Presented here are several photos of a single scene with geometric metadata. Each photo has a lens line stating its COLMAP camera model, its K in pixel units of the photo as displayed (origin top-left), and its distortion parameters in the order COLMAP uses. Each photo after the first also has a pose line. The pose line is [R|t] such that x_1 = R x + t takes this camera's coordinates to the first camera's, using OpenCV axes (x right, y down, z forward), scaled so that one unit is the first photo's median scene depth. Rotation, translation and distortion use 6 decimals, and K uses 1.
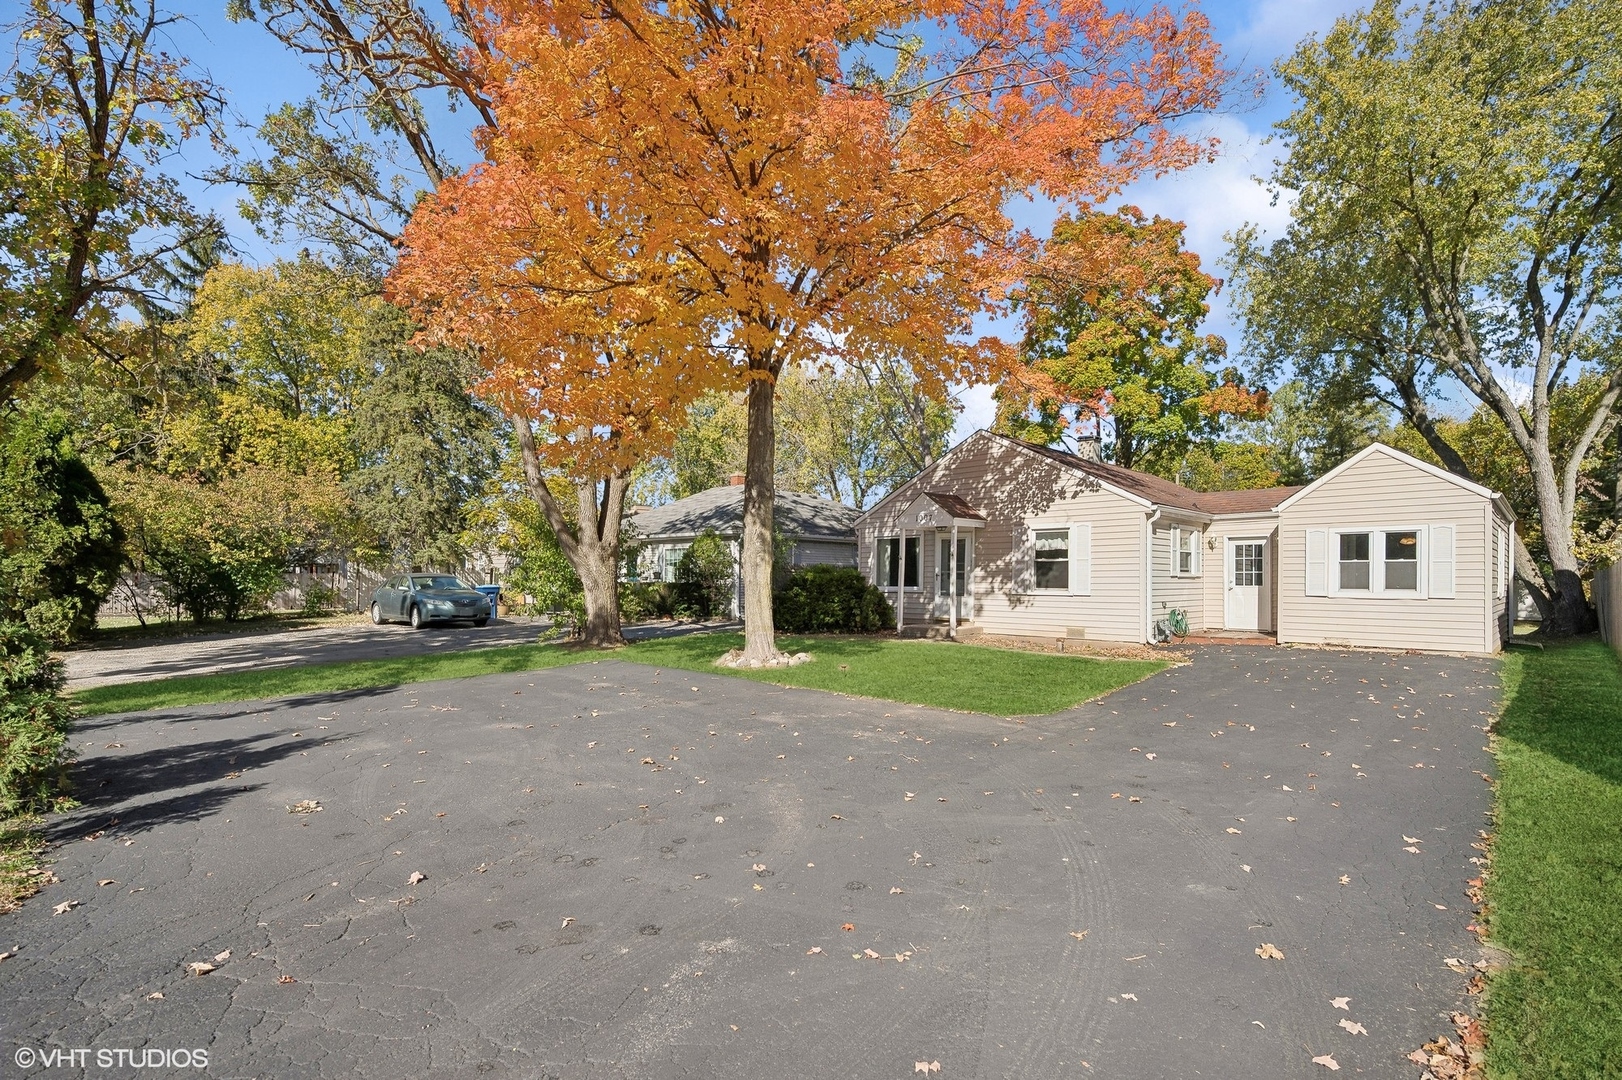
lens RADIAL K [[747.4, 0, 810.5], [0, 747.4, 574.9], [0, 0, 1]] dist [-0.000009, -0.000005]
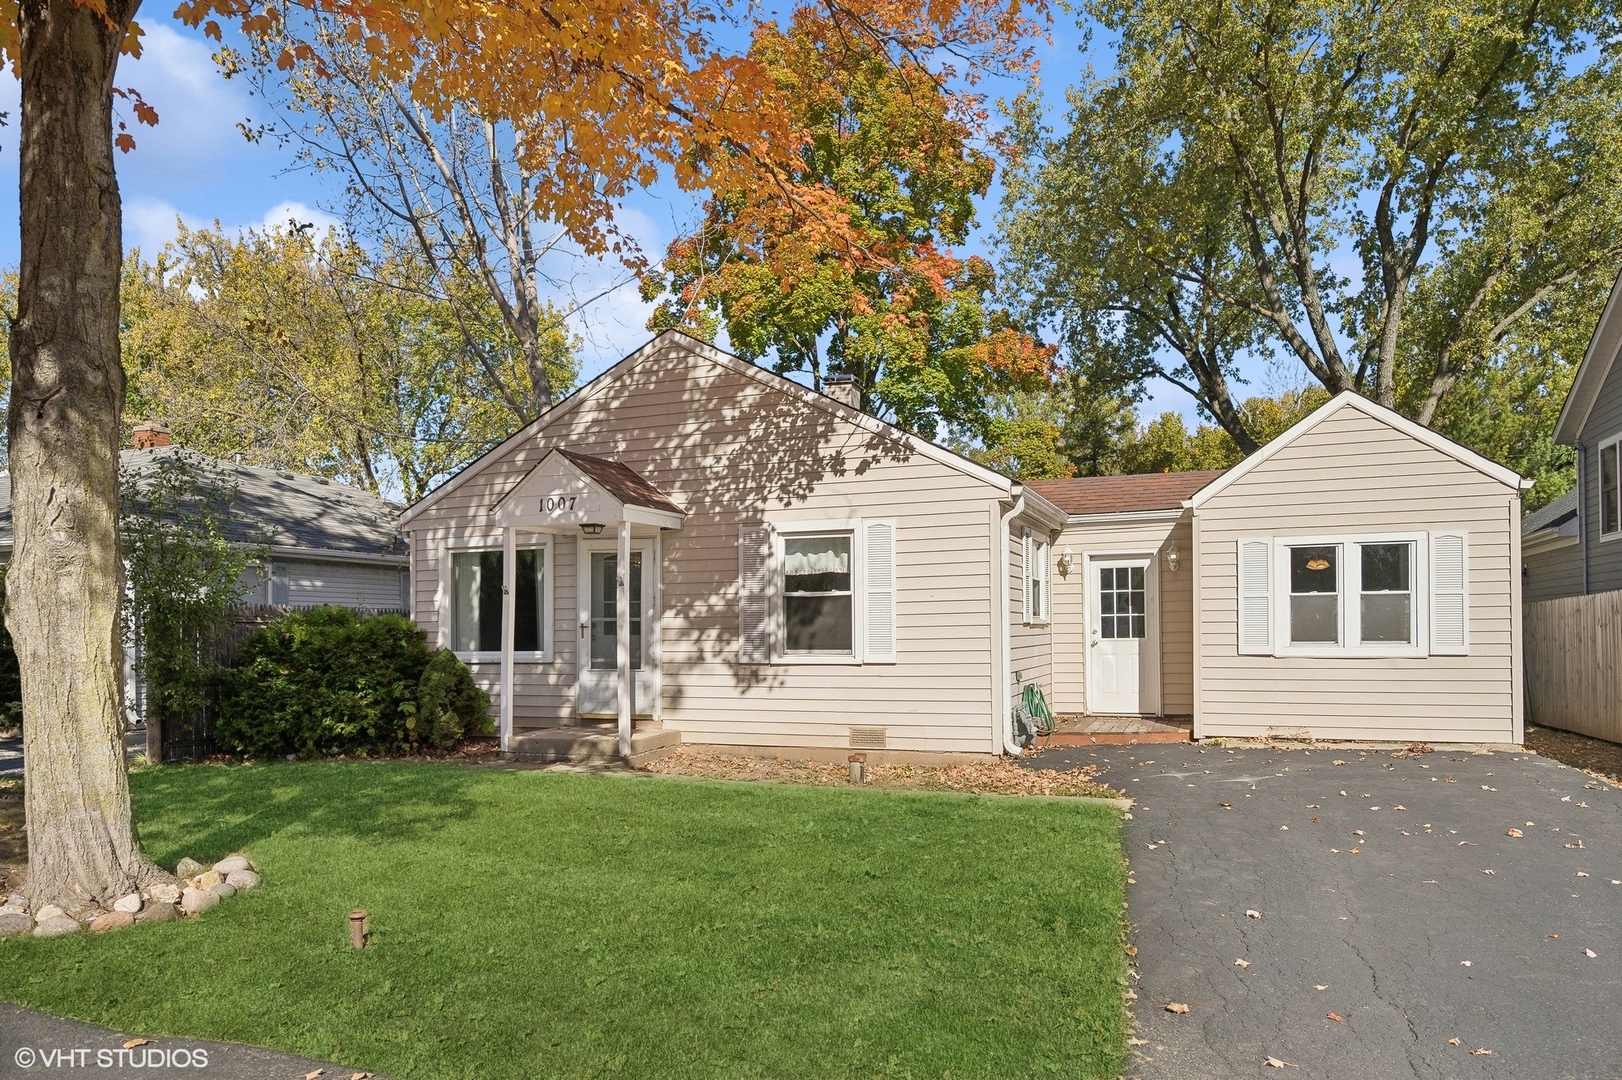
lens RADIAL K [[1069.6, 0, 808.9], [0, 1069.6, 626.7], [0, 0, 1]] dist [0.018501, 0.000189]
pose [[0.915104, -0.012995, 0.403009, 0.024389], [0.011967, 0.999916, 0.005068, -0.001582], [-0.403041, 0.000185, 0.915182, 0.326531]]
